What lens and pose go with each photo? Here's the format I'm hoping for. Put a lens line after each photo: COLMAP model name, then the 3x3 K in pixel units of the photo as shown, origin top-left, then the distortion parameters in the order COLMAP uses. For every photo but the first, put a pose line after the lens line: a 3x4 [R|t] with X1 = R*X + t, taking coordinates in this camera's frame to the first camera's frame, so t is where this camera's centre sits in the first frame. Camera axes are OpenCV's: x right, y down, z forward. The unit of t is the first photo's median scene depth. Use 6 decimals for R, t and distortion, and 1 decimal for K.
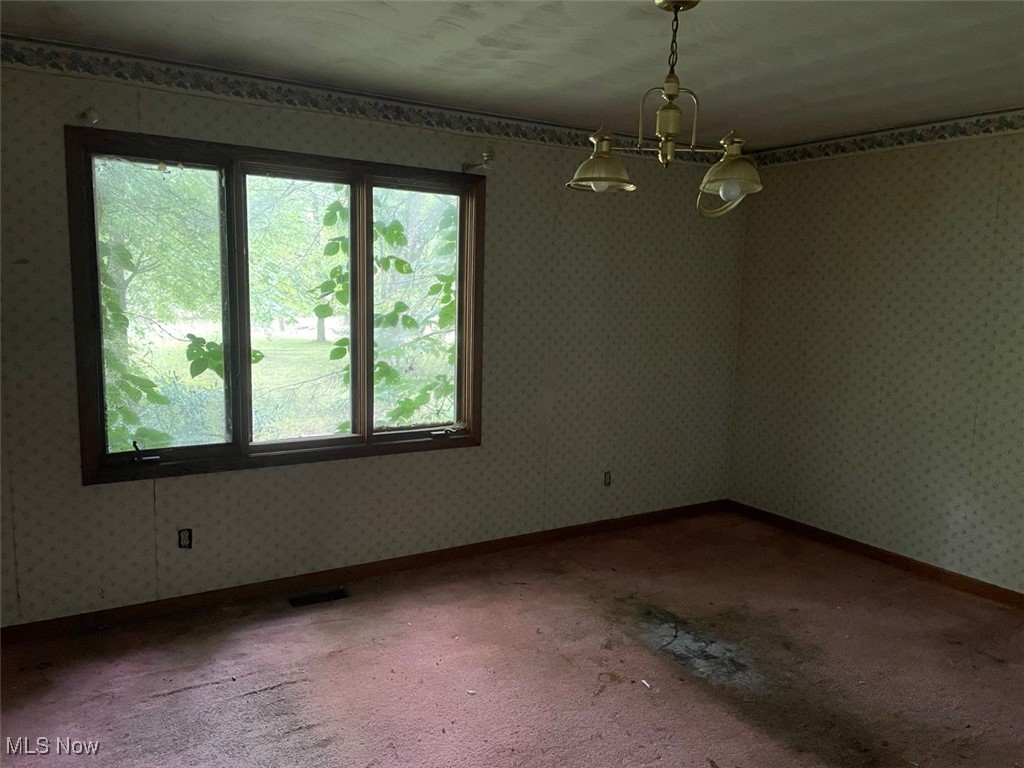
lens RADIAL K [[769.5, 0, 508.9], [0, 769.5, 380.8], [0, 0, 1]] dist [0.055419, -0.059008]
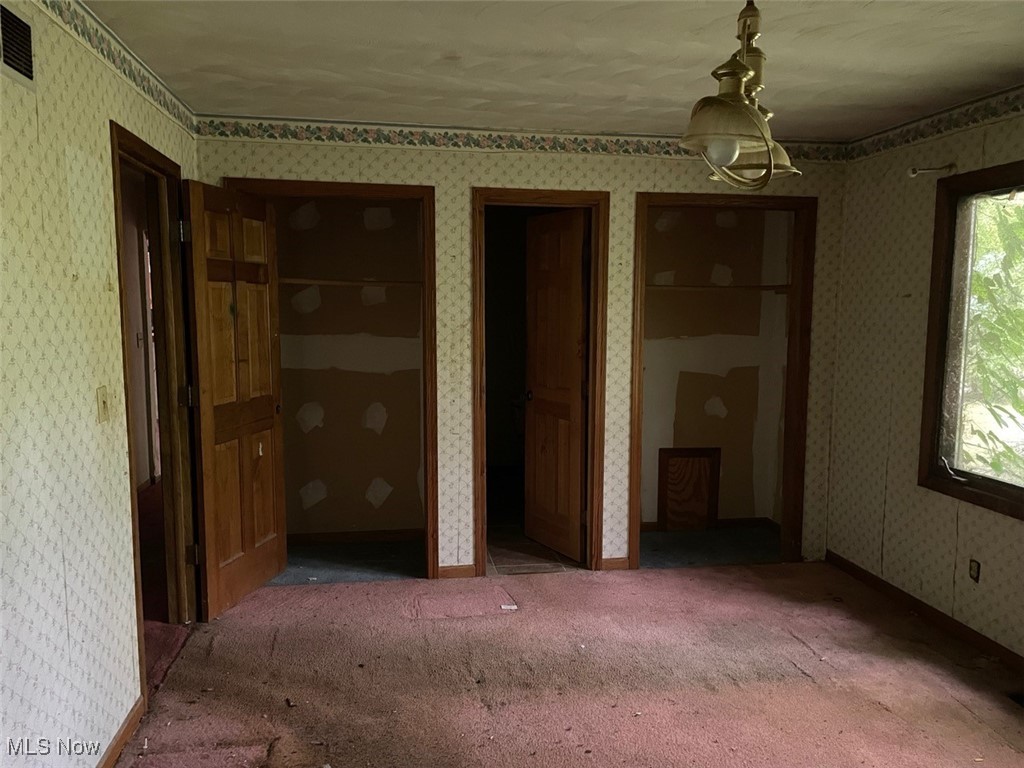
lens RADIAL K [[769.5, 0, 513.2], [0, 769.5, 385.8], [0, 0, 1]] dist [0.055419, -0.059008]
pose [[-0.396668, 0.064816, -0.915671, 0.783025], [-0.114754, 0.986178, 0.119518, -0.086162], [0.910761, 0.152486, -0.383748, 0.910749]]
